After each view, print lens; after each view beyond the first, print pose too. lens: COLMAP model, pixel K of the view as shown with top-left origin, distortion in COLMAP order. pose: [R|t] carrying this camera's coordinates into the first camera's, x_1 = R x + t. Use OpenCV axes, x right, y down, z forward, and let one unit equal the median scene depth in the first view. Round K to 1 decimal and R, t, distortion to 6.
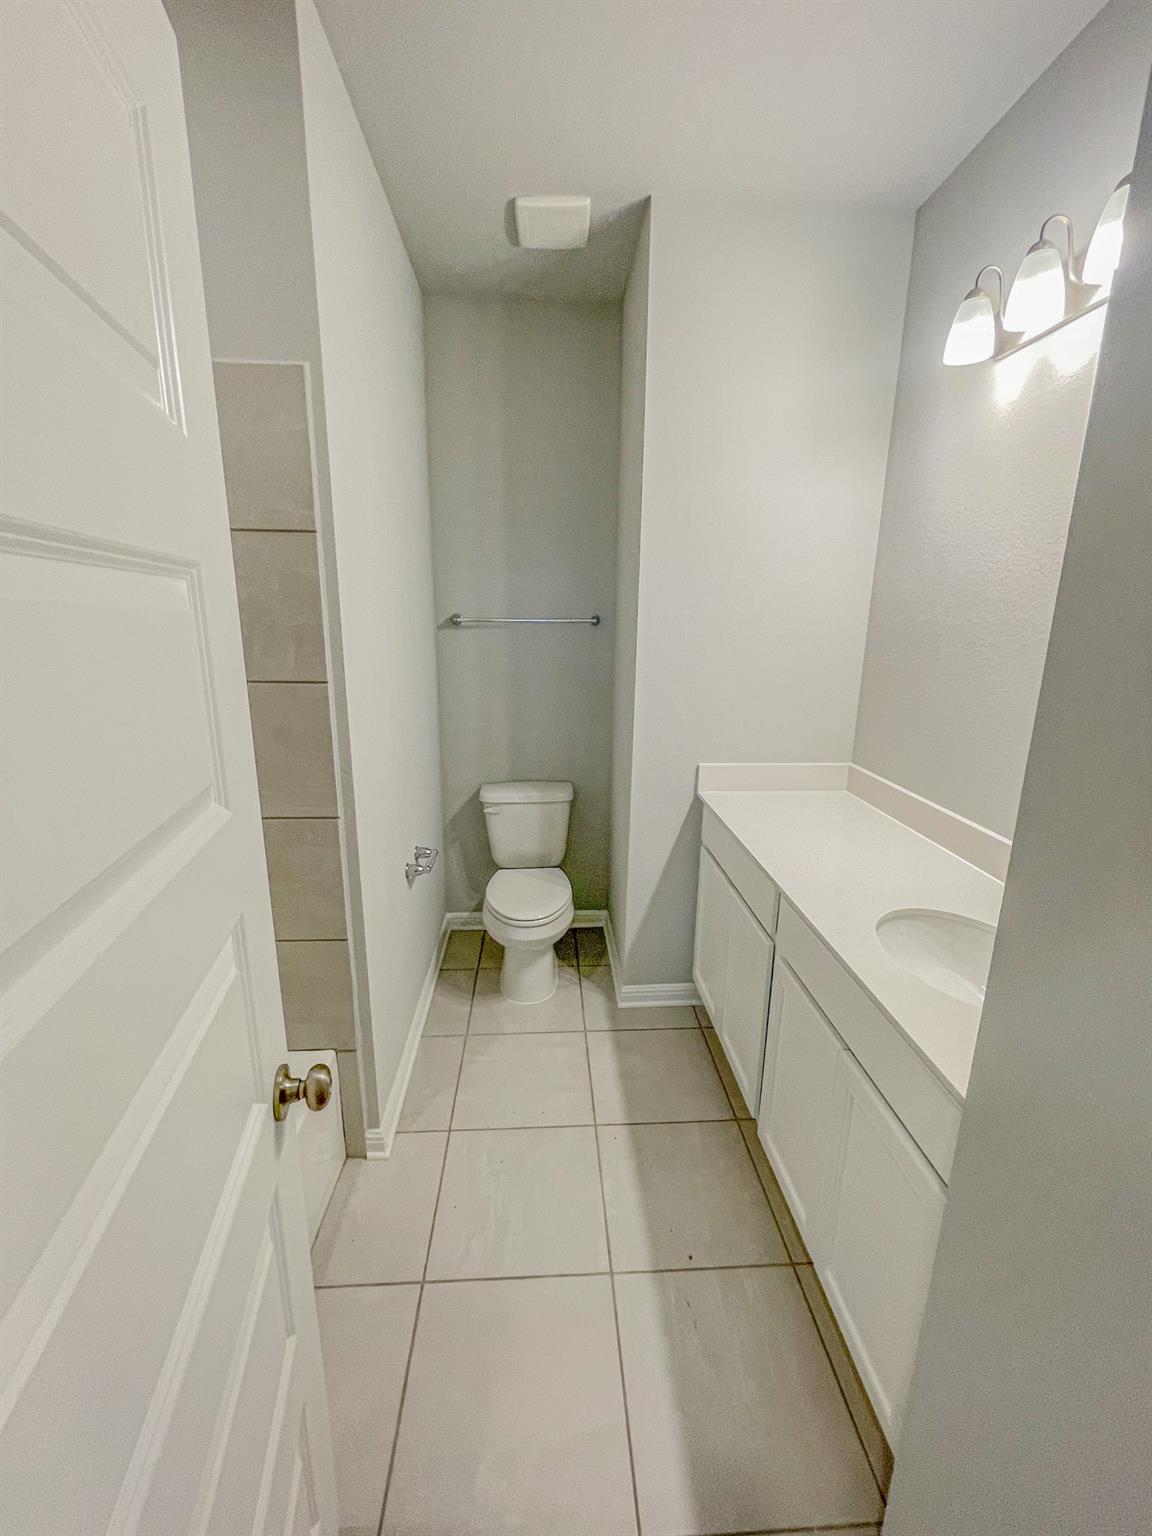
lens RADIAL K [[625.6, 0, 585.4], [0, 625.6, 775.6], [0, 0, 1]] dist [-0.015057, 0.002412]
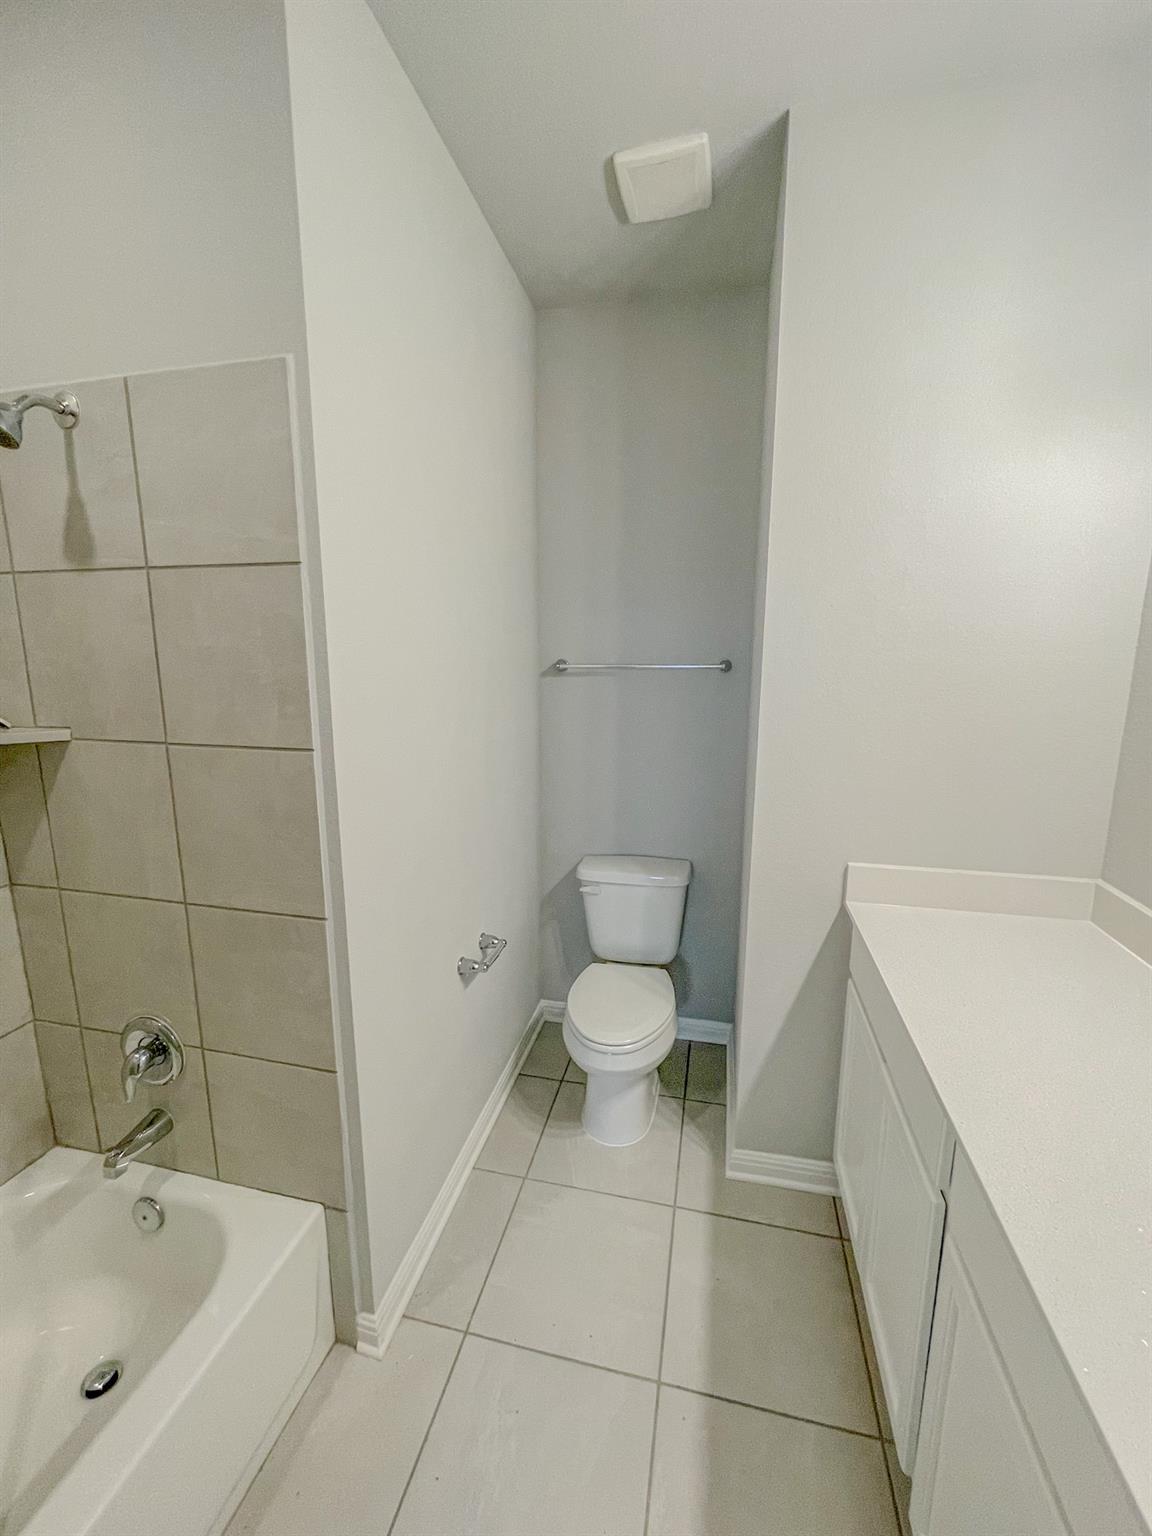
lens RADIAL K [[625.6, 0, 583.1], [0, 625.6, 768.9], [0, 0, 1]] dist [-0.015057, 0.002412]
pose [[0.957690, 0.040361, -0.284956, 0.084977], [-0.060686, 0.996176, -0.062856, -0.060894], [0.281330, 0.077490, 0.956477, 0.210863]]
